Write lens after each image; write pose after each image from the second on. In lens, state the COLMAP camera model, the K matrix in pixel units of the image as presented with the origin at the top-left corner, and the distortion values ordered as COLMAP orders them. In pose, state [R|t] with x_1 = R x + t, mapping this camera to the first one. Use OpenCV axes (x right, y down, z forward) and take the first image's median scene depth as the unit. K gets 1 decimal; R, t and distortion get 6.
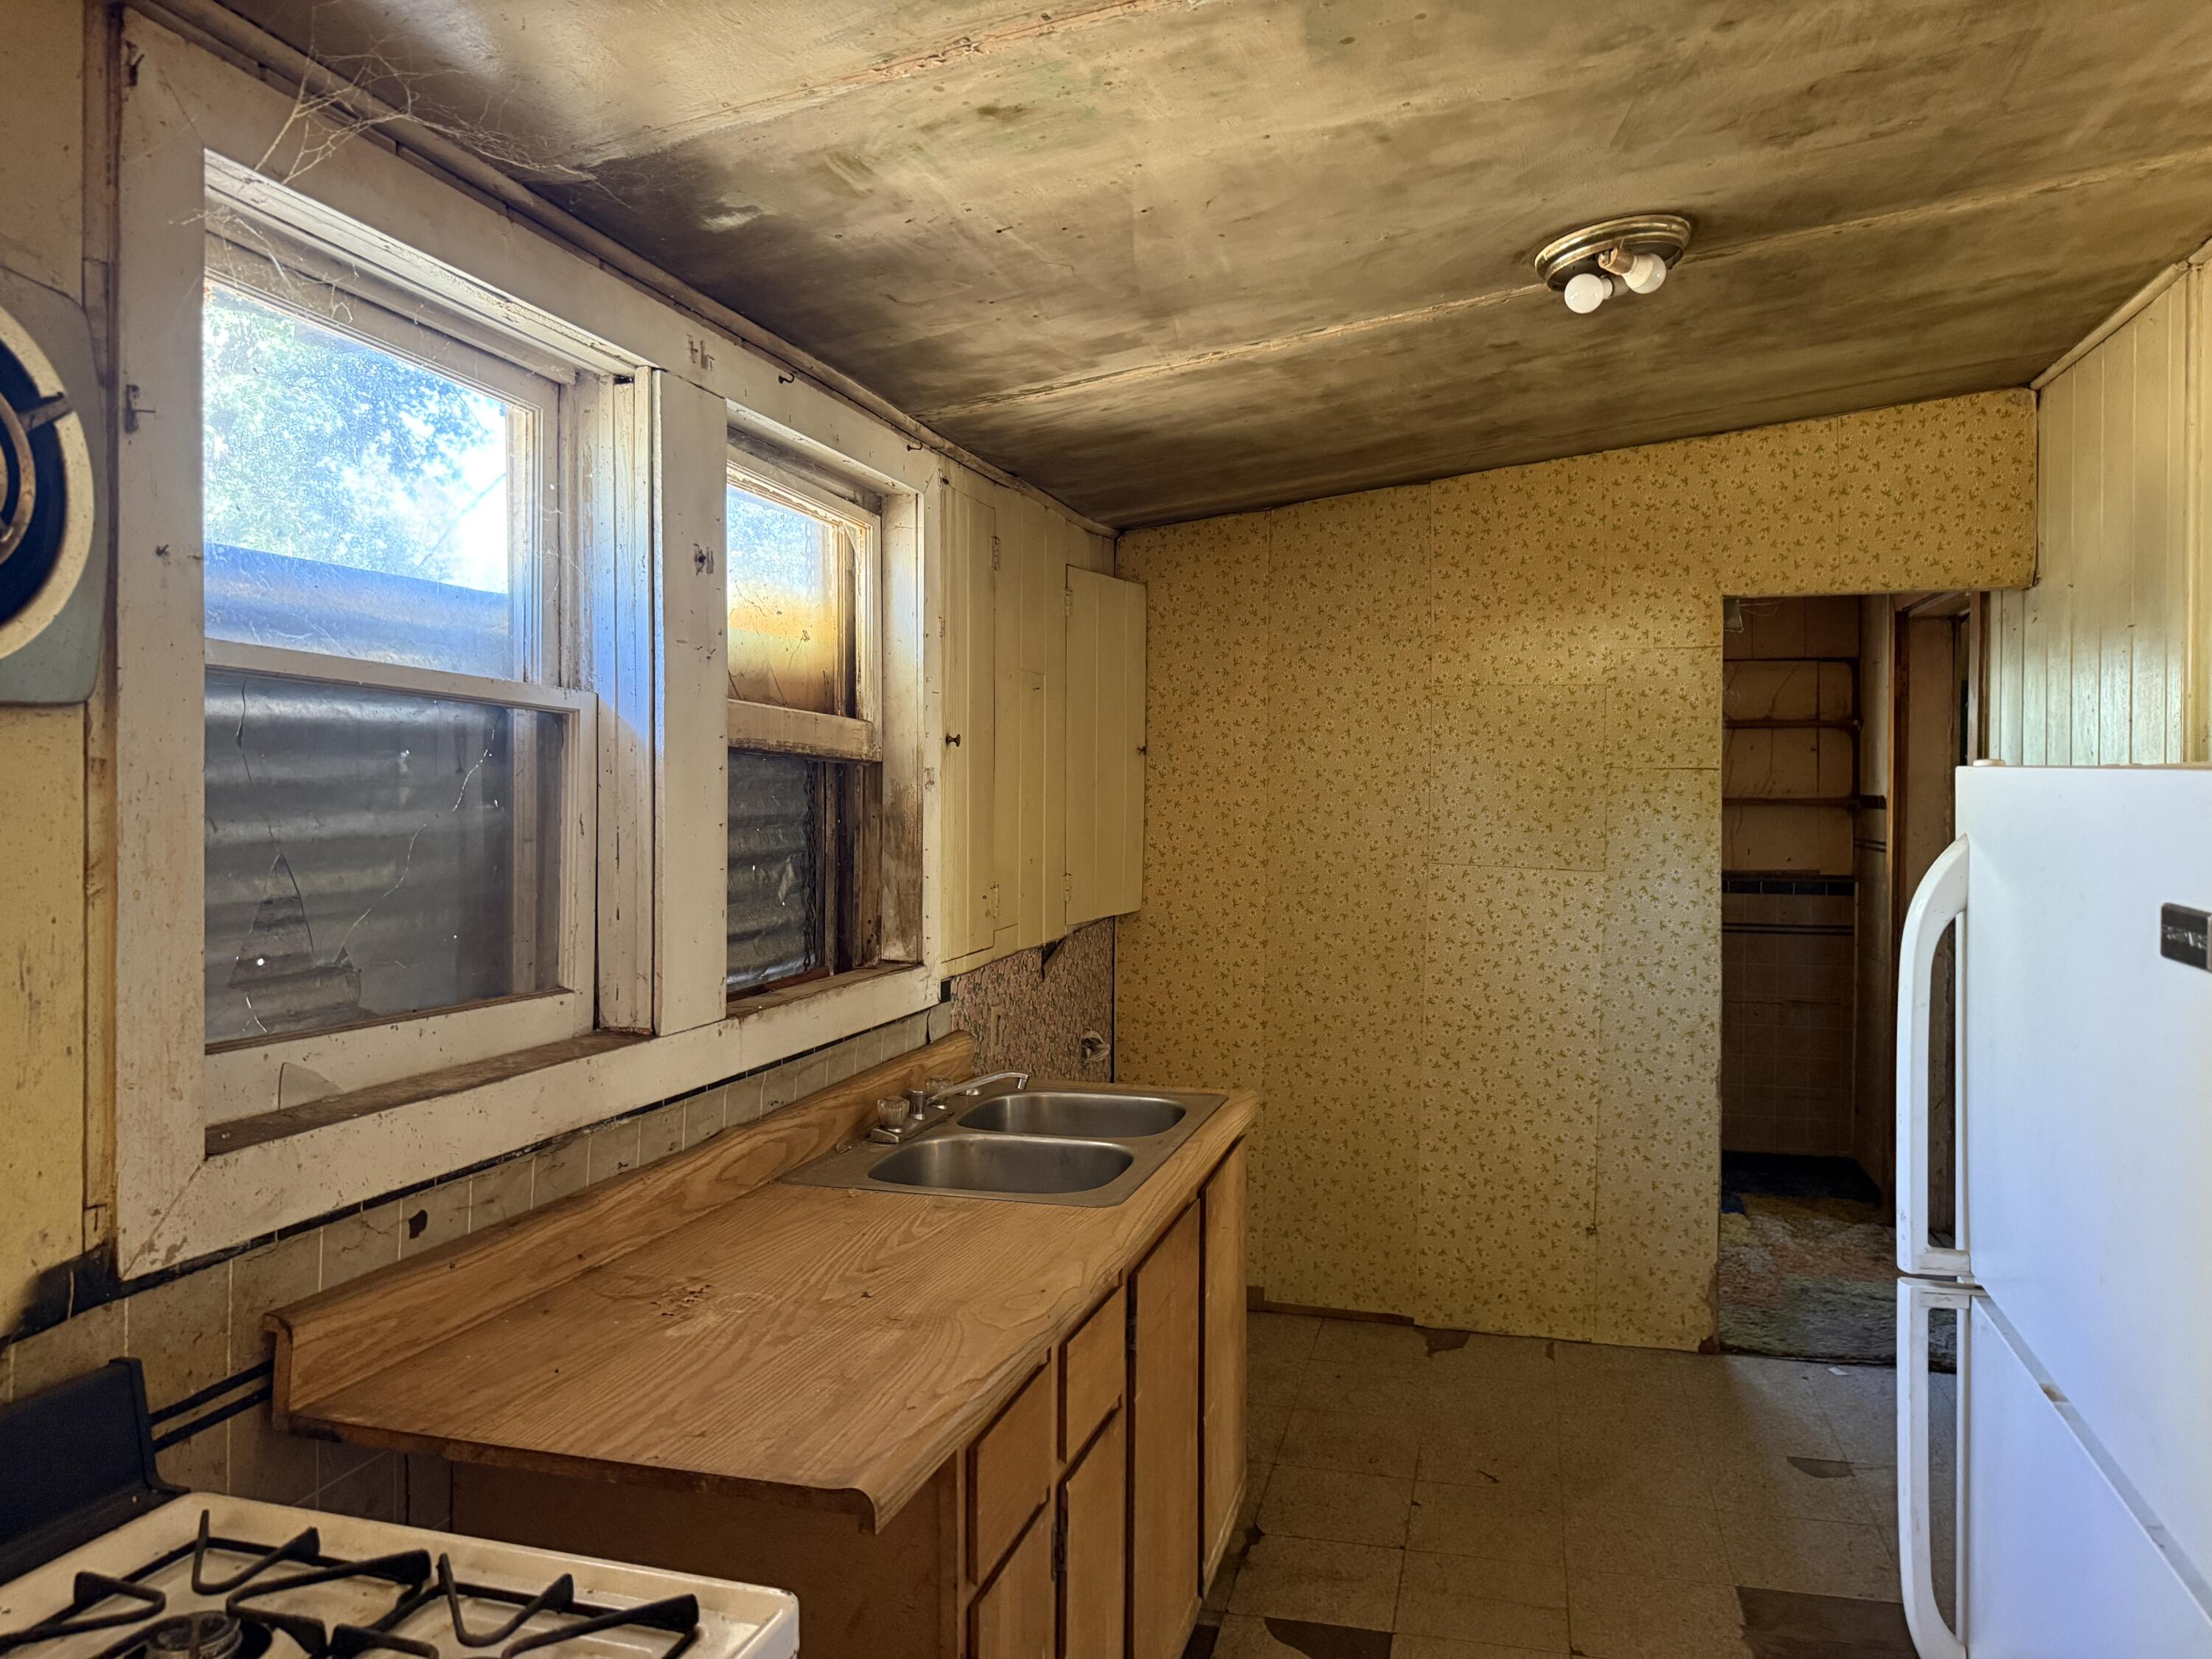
lens RADIAL K [[1534.3, 0, 1104.4], [0, 1534.3, 818.6], [0, 0, 1]] dist [-0.002485, -0.001866]
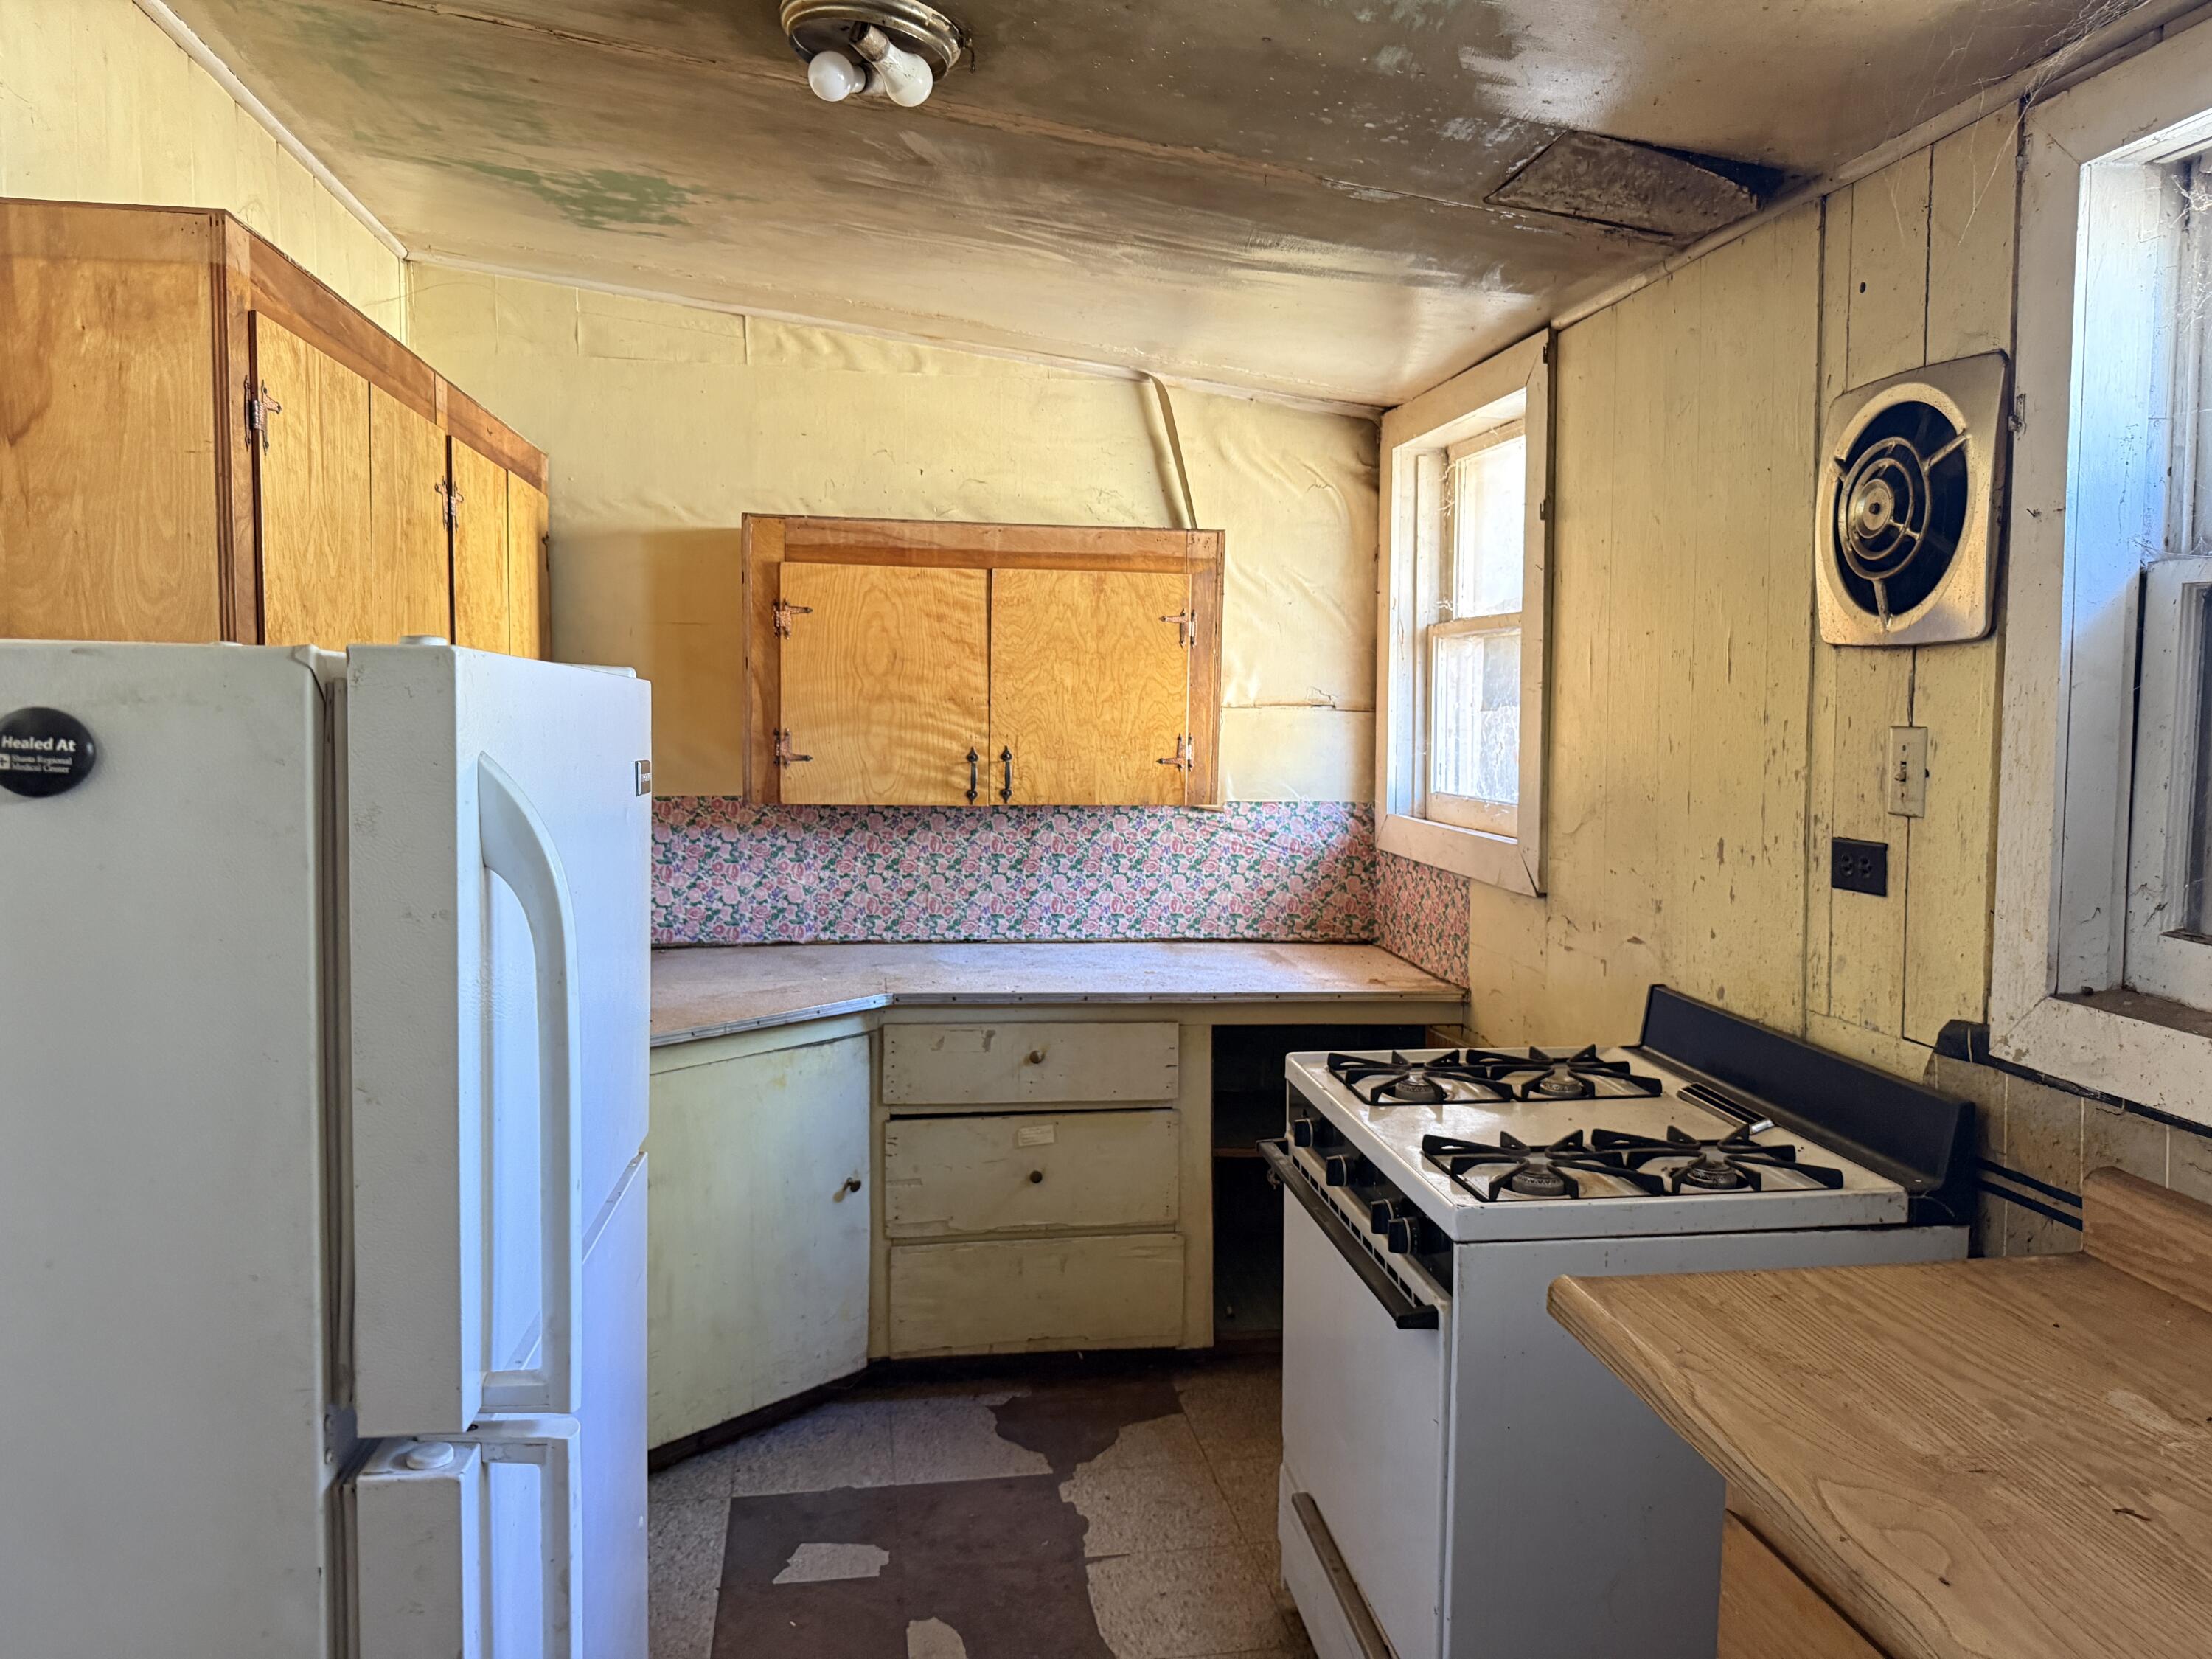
lens RADIAL K [[1534.3, 0, 1108.1], [0, 1534.3, 821.7], [0, 0, 1]] dist [-0.002485, -0.001866]
pose [[-0.912841, 0.020276, -0.407812, 0.550571], [-0.016007, 0.996221, 0.085363, -0.011210], [0.408001, 0.084451, -0.909067, 1.631867]]
